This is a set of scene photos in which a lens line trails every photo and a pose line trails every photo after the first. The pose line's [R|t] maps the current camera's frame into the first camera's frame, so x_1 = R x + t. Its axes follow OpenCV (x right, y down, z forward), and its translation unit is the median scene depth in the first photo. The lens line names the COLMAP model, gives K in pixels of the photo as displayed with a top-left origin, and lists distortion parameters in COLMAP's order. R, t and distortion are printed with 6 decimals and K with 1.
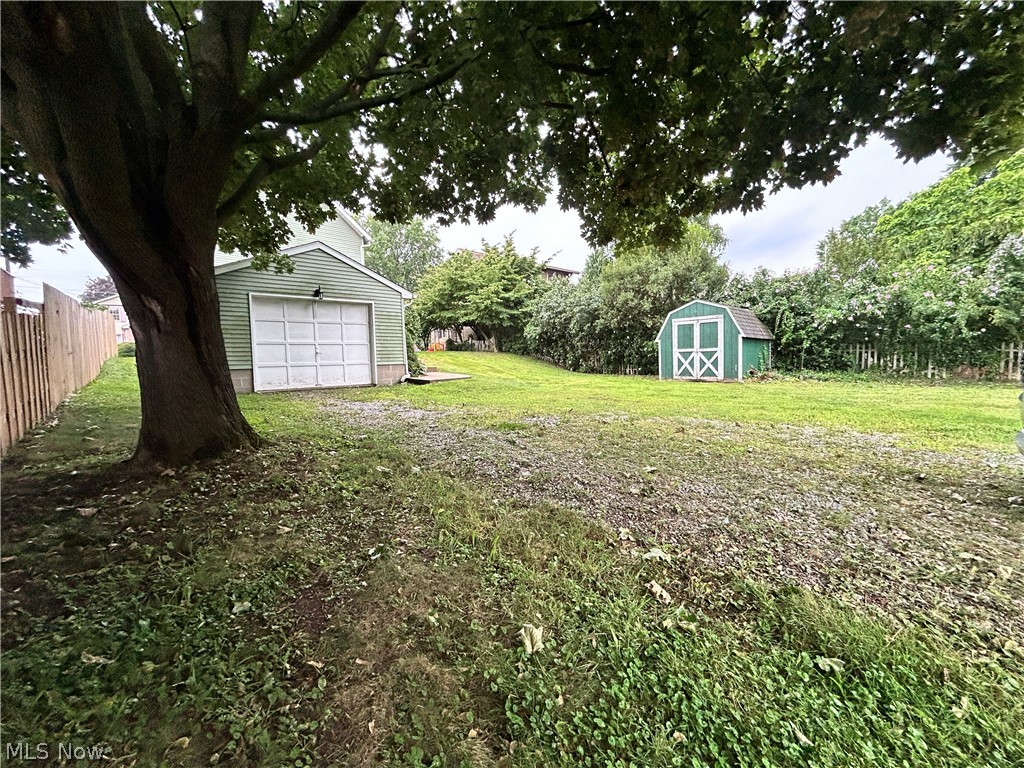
lens RADIAL K [[412.6, 0, 511.0], [0, 412.6, 381.0], [0, 0, 1]] dist [0.001665, 0.000343]
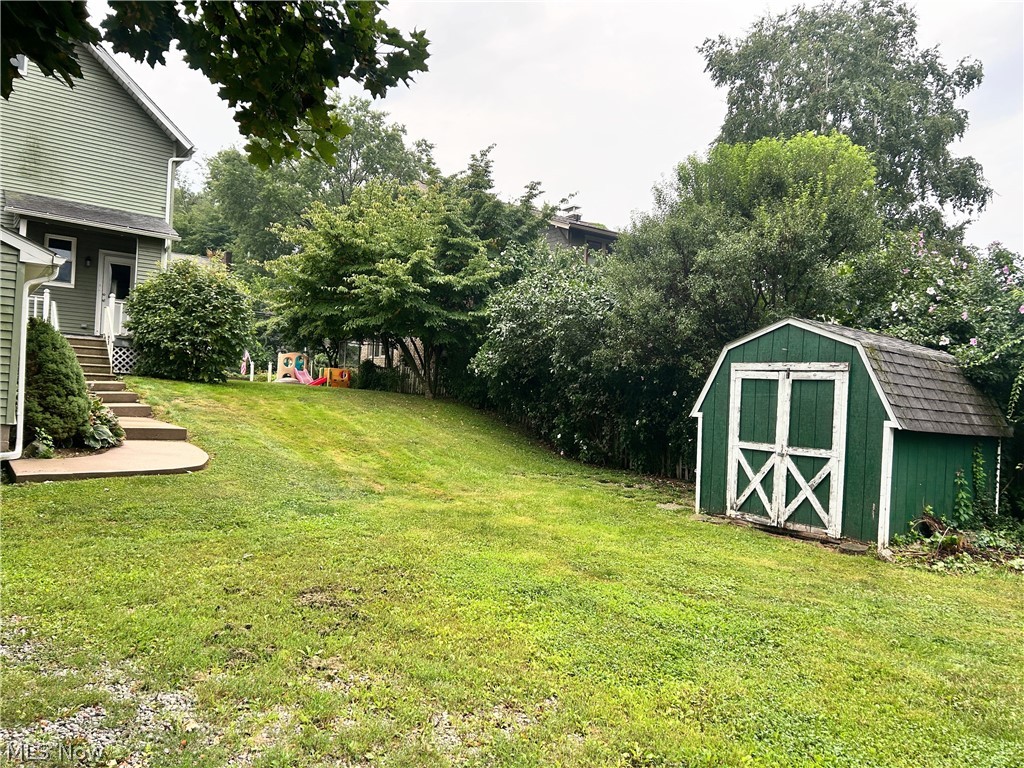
lens RADIAL K [[778.9, 0, 512.3], [0, 778.9, 386.0], [0, 0, 1]] dist [0.049708, 0.000646]
pose [[0.993070, 0.076467, -0.089250, 0.245341], [-0.082553, 0.994359, -0.066605, -0.060014], [0.083654, 0.073511, 0.993780, 0.238488]]
